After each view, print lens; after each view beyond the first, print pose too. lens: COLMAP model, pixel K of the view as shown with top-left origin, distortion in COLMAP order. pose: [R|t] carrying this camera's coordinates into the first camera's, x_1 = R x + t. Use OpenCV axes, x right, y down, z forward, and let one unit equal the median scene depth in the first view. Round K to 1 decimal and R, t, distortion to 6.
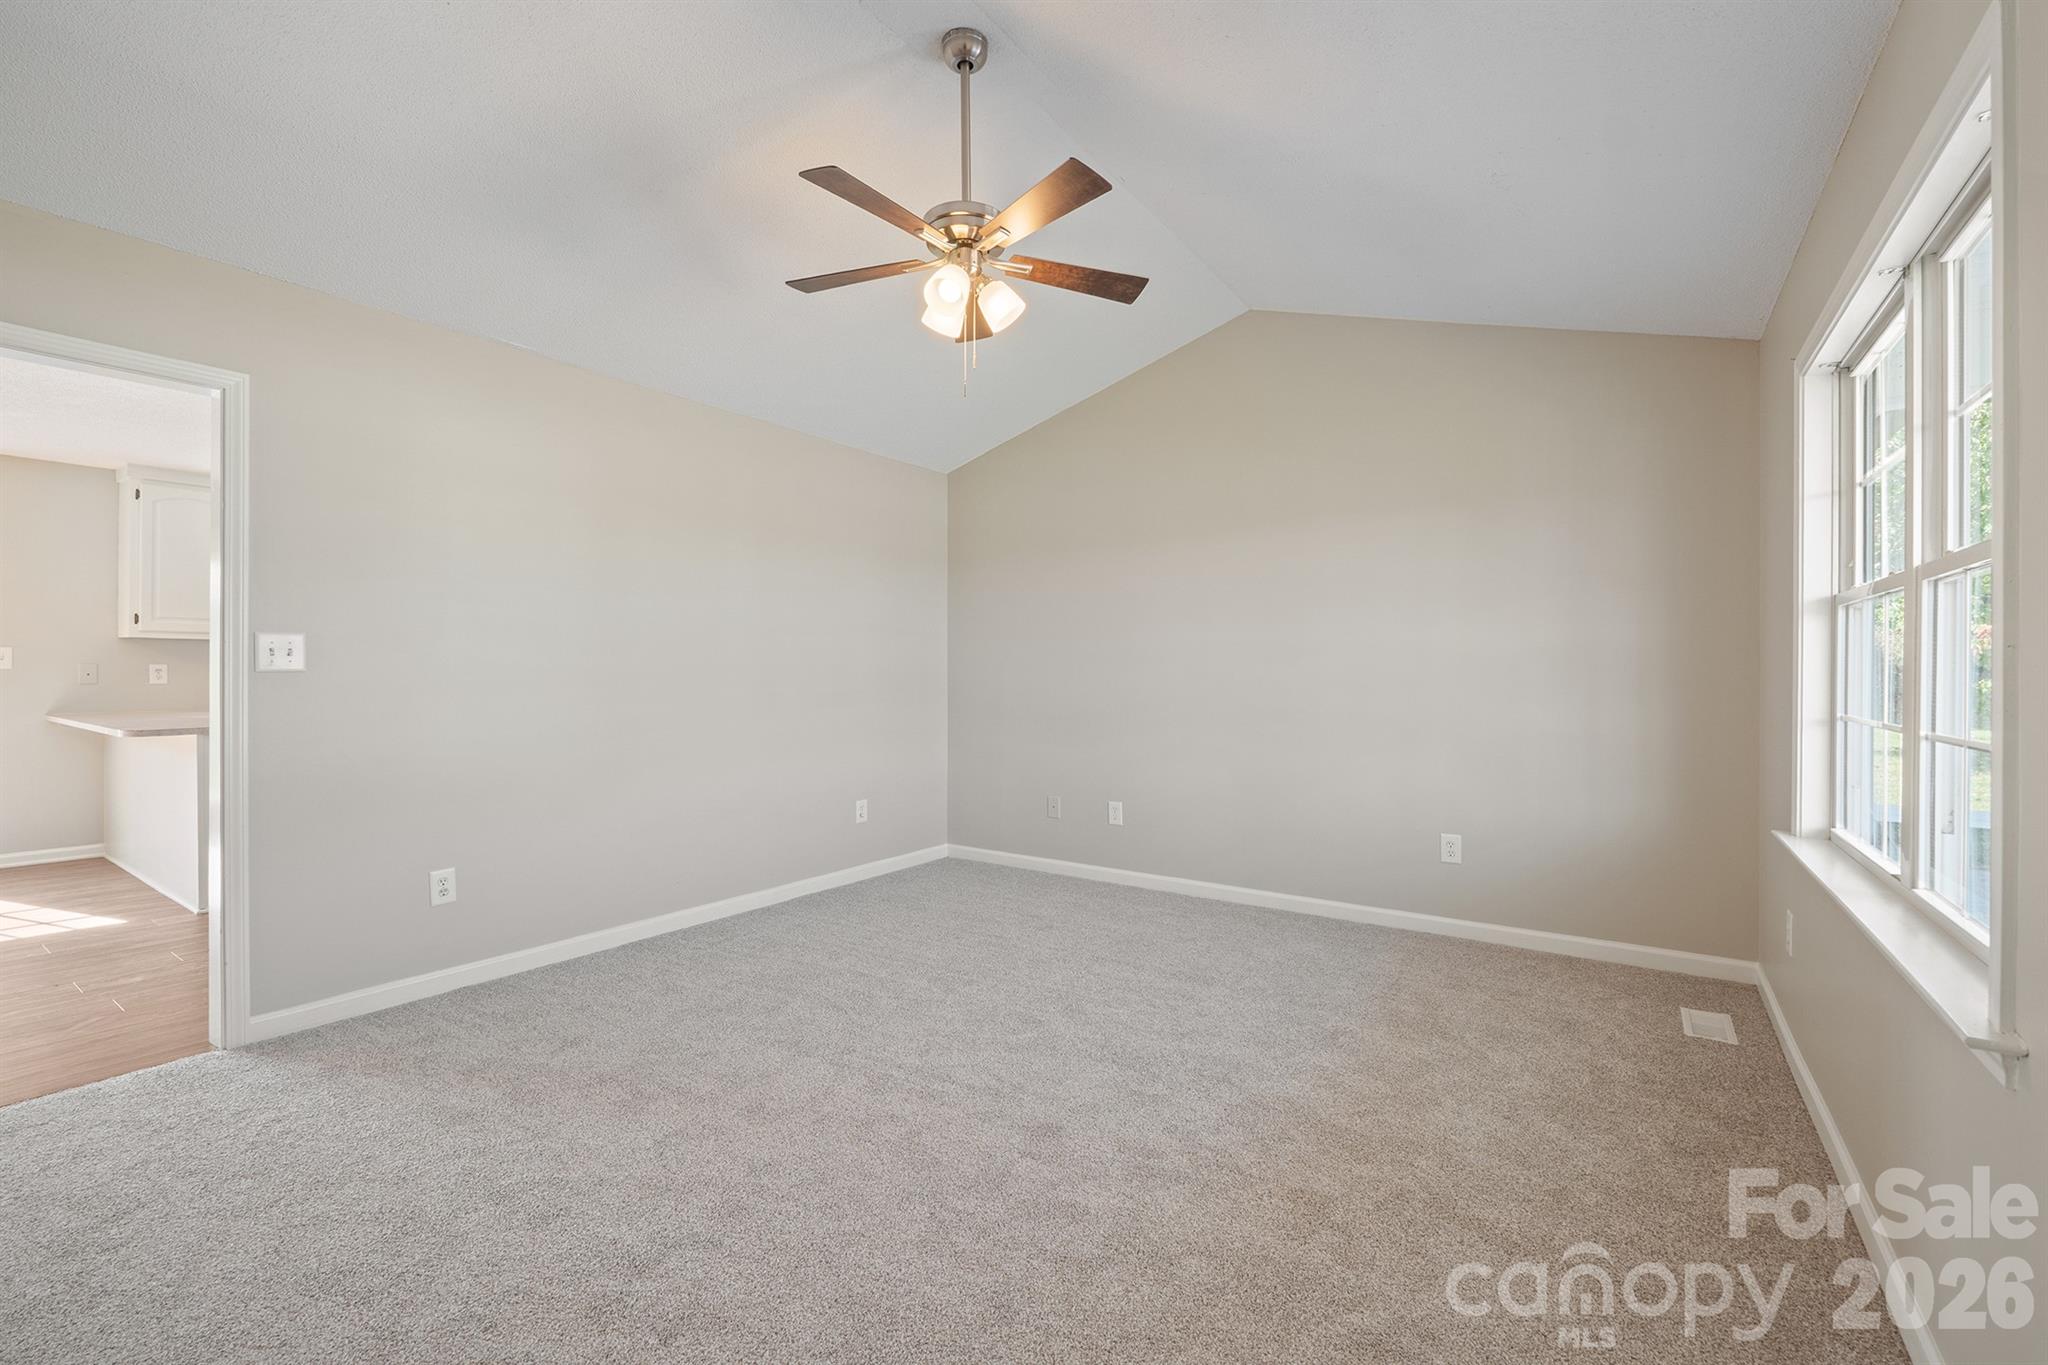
lens RADIAL K [[860.9, 0, 1018.3], [0, 860.9, 673.1], [0, 0, 1]] dist [-0.008446, 0.000428]
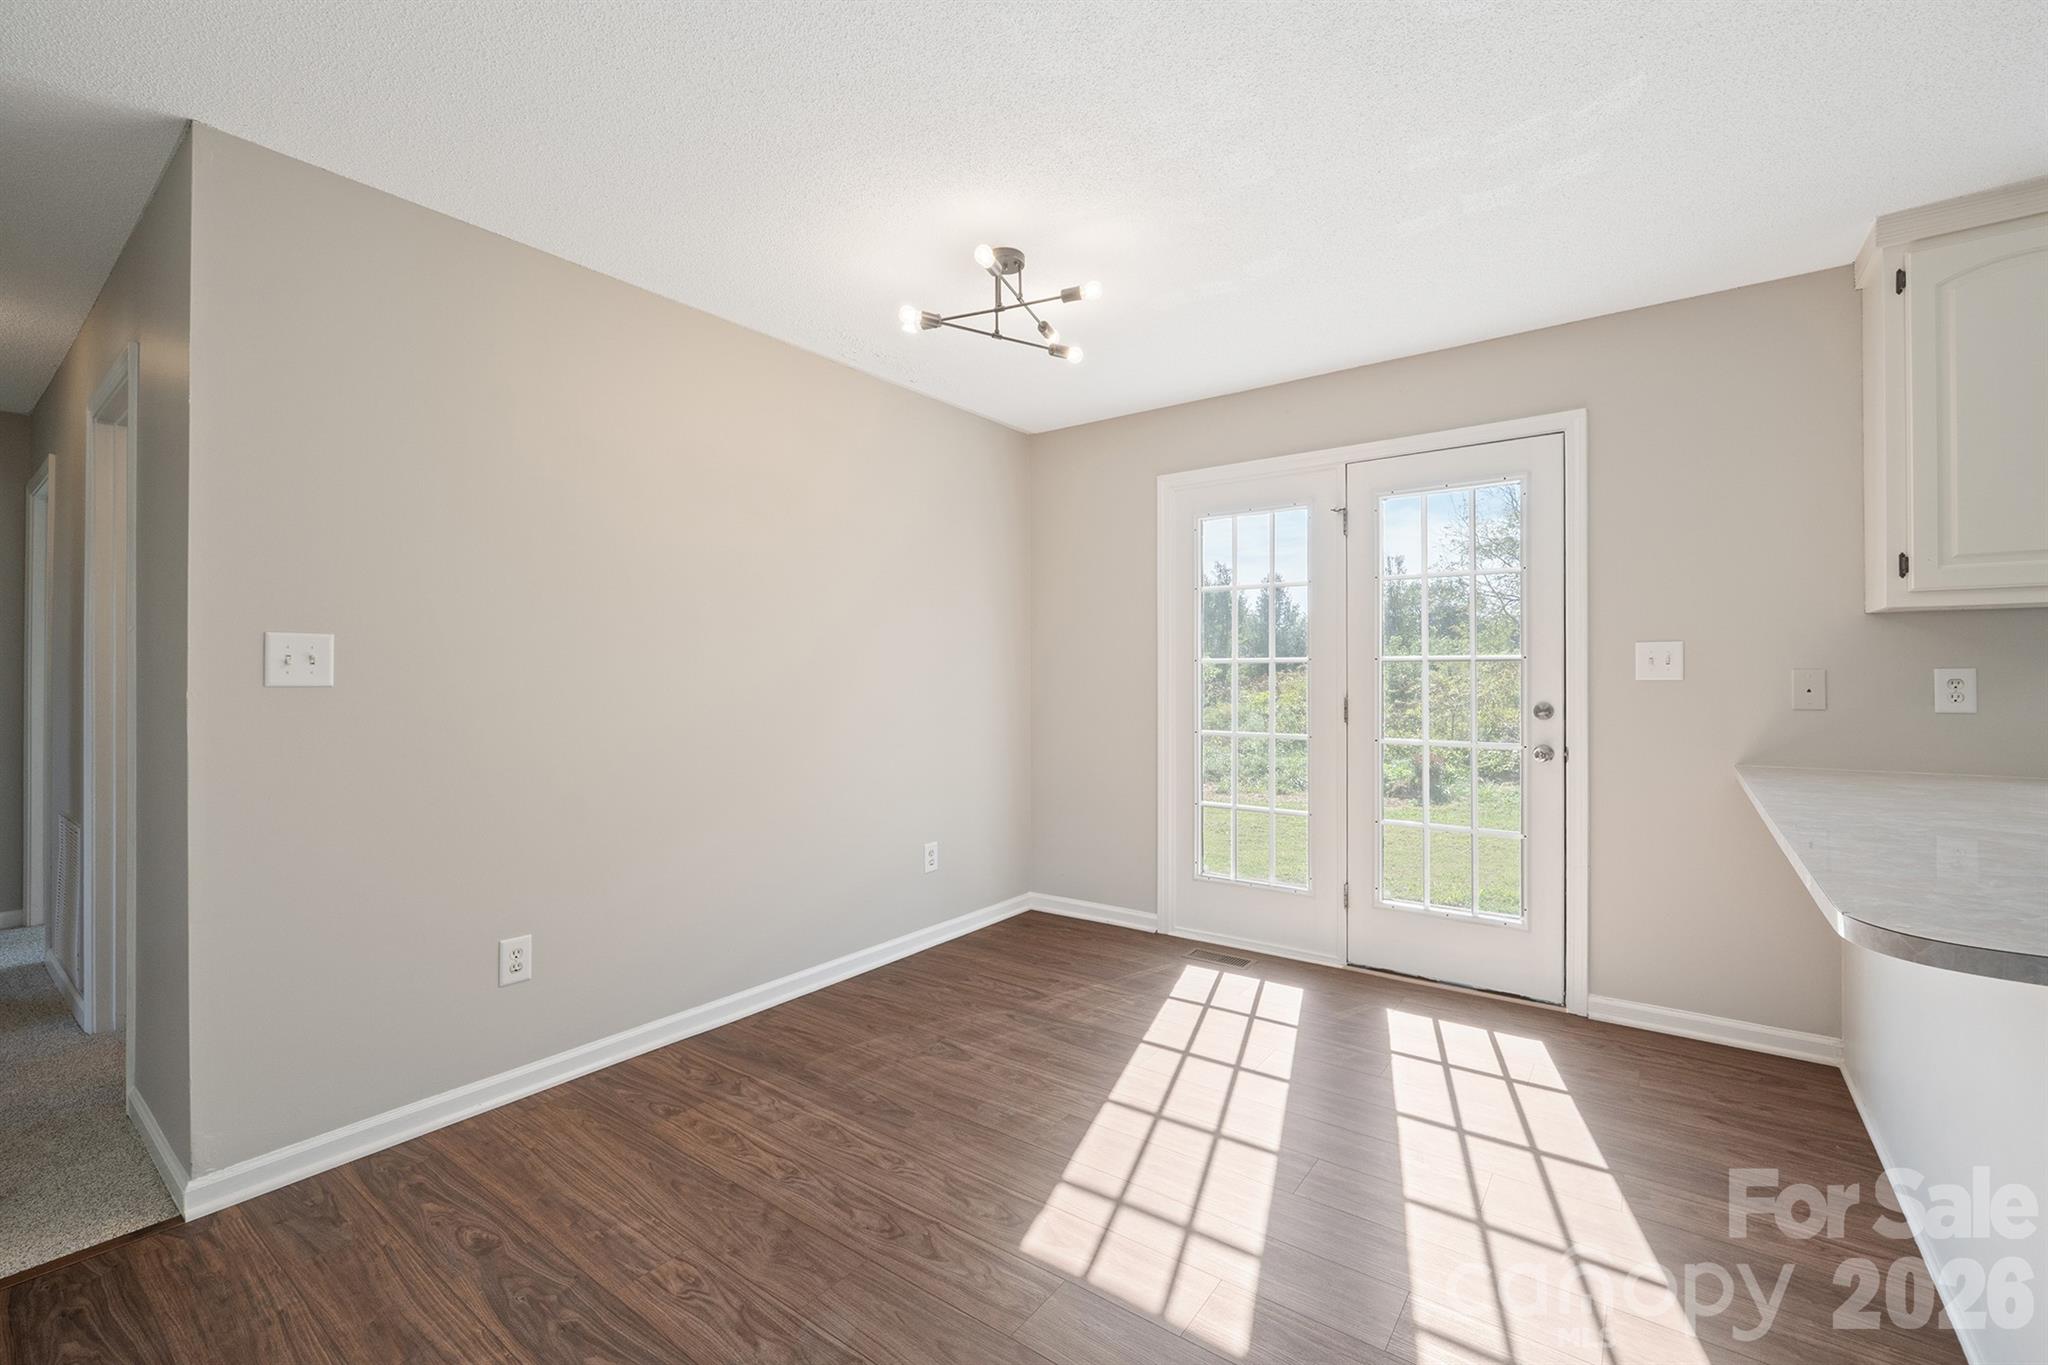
lens RADIAL K [[860.9, 0, 1035.5], [0, 860.9, 671.9], [0, 0, 1]] dist [-0.008446, 0.000428]
pose [[-0.029793, -0.009336, -0.999513, -0.551399], [0.002306, 0.999953, -0.009409, -0.005449], [0.999553, -0.002586, -0.029770, 0.537498]]
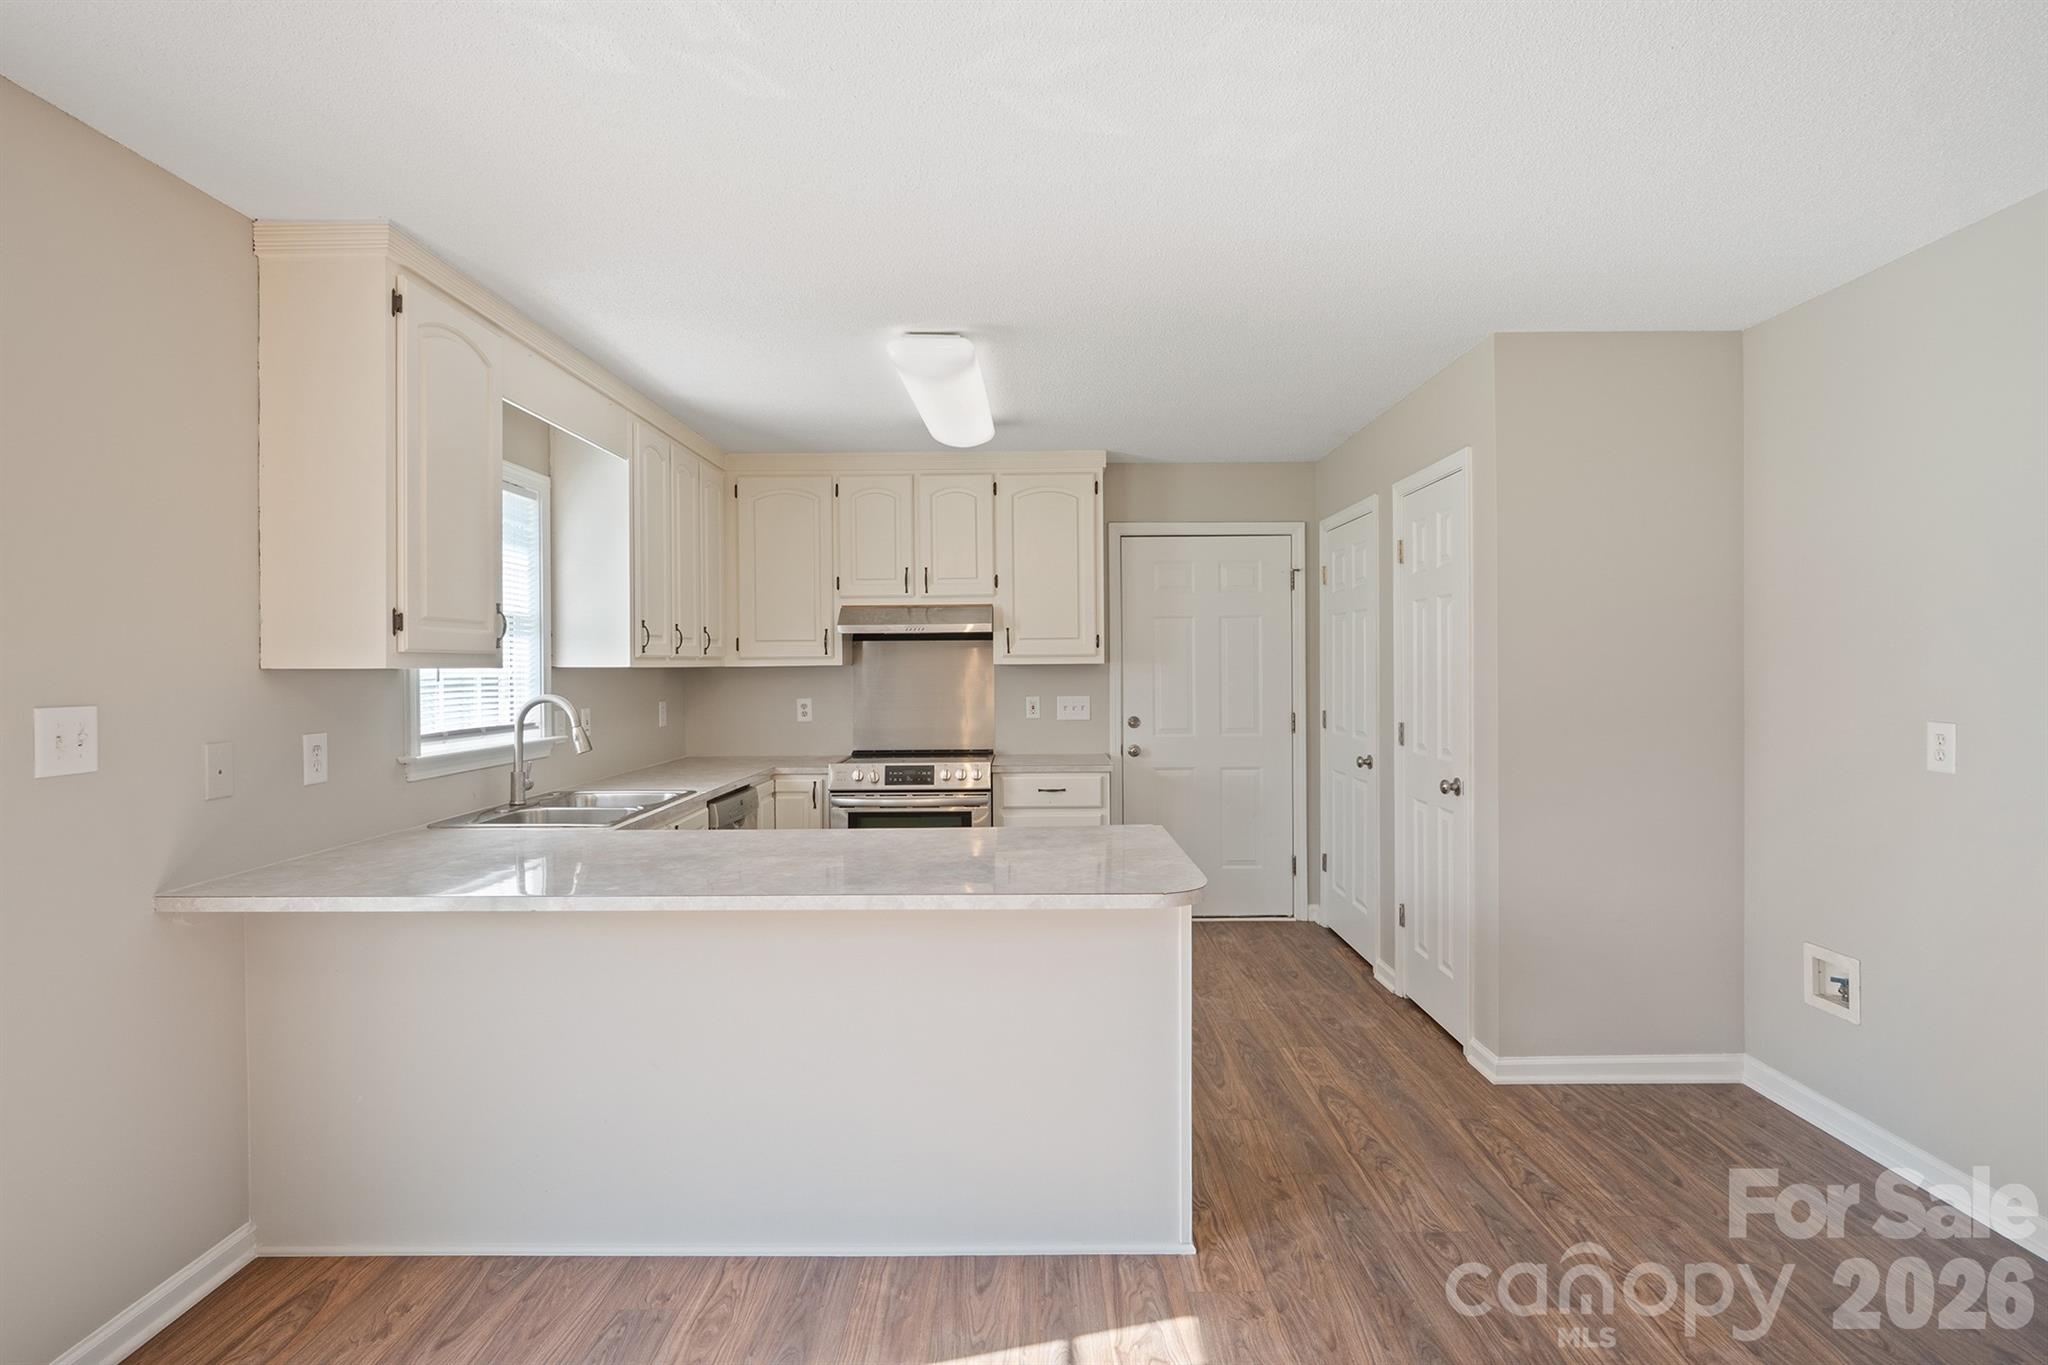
lens RADIAL K [[1039.9, 0, 1027.5], [0, 1039.9, 675.2], [0, 0, 1]] dist [-0.005651, 0.000143]
pose [[0.823630, -0.011794, 0.567004, -1.007763], [0.008045, 0.999926, 0.009113, -0.038898], [-0.567070, -0.002944, 0.823664, 0.420554]]
